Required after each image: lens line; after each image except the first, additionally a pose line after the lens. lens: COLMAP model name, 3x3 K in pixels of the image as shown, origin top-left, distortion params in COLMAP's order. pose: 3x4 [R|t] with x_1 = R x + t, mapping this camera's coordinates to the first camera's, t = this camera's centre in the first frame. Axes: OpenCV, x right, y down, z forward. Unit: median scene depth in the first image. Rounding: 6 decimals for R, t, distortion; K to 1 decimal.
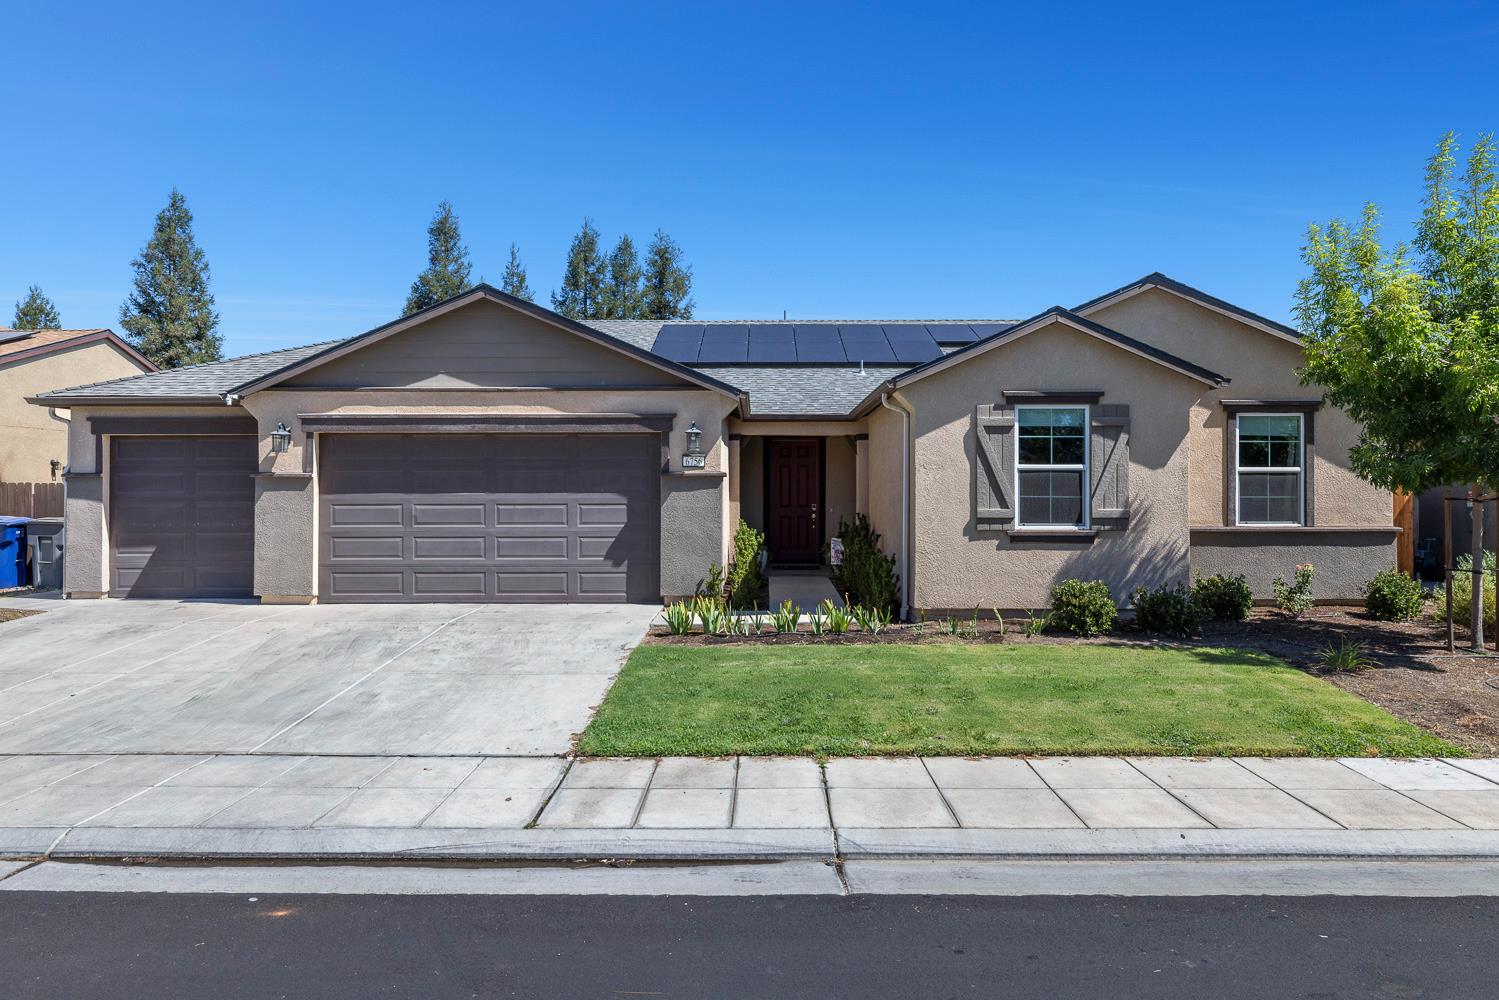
lens RADIAL K [[927.7, 0, 743.8], [0, 927.7, 499.6], [0, 0, 1]] dist [-0.000068, -0.000074]
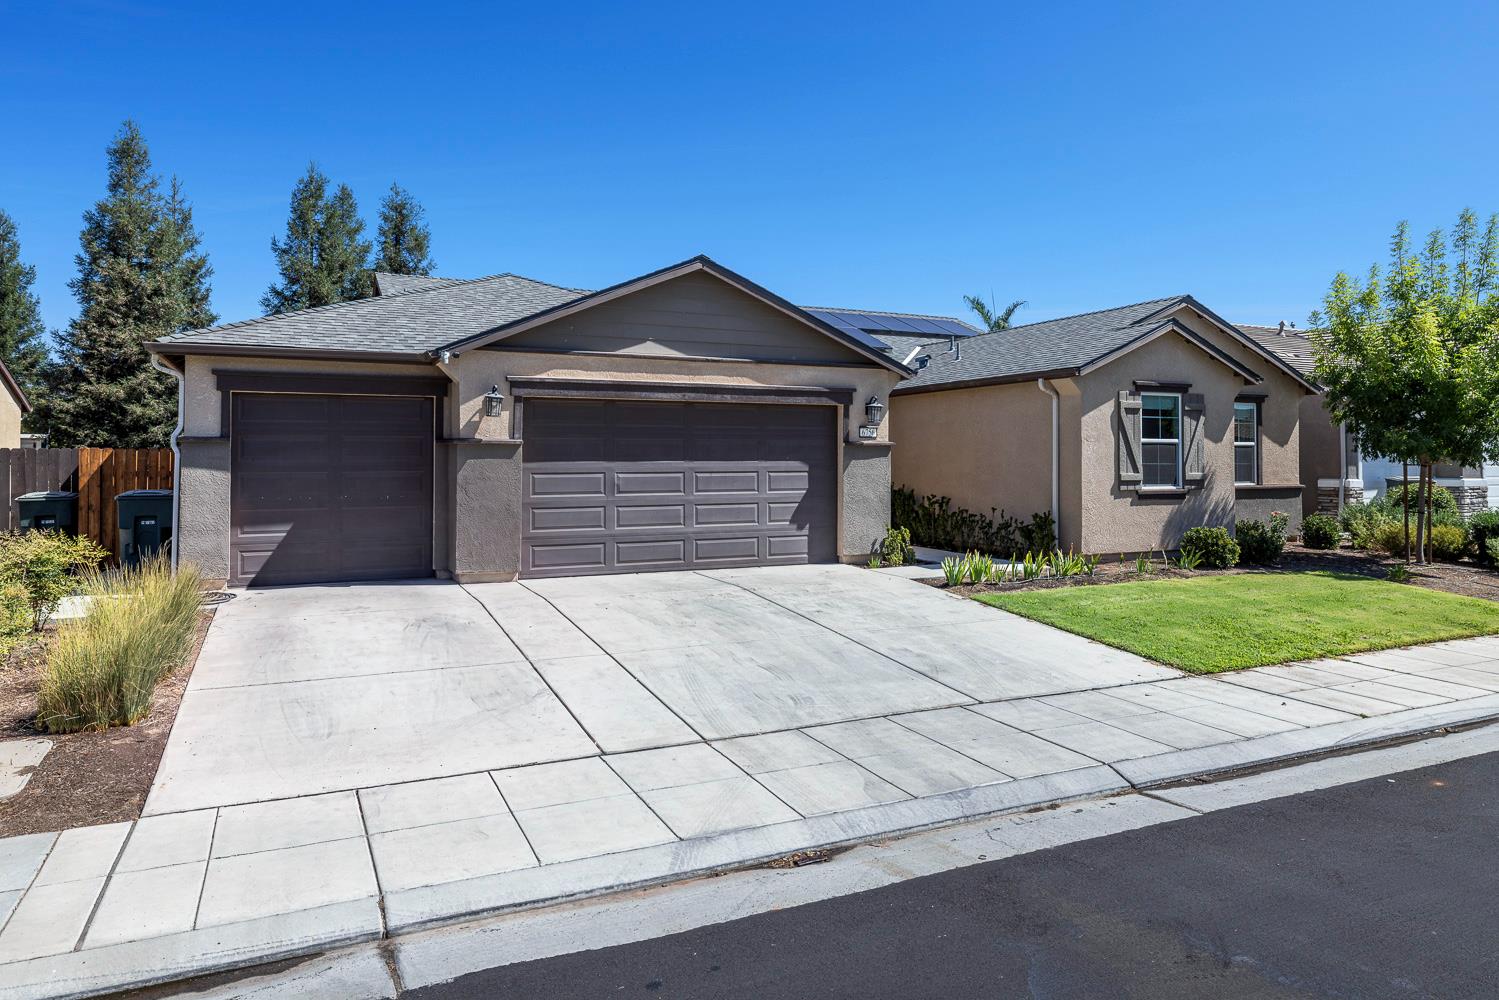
lens RADIAL K [[927.7, 0, 671.4], [0, 927.7, 448.8], [0, 0, 1]] dist [-0.000068, -0.000074]
pose [[0.912830, 0.005365, 0.408305, -0.719477], [0.003471, 0.999776, -0.020895, 0.000629], [-0.408326, 0.020491, 0.912606, 0.087862]]
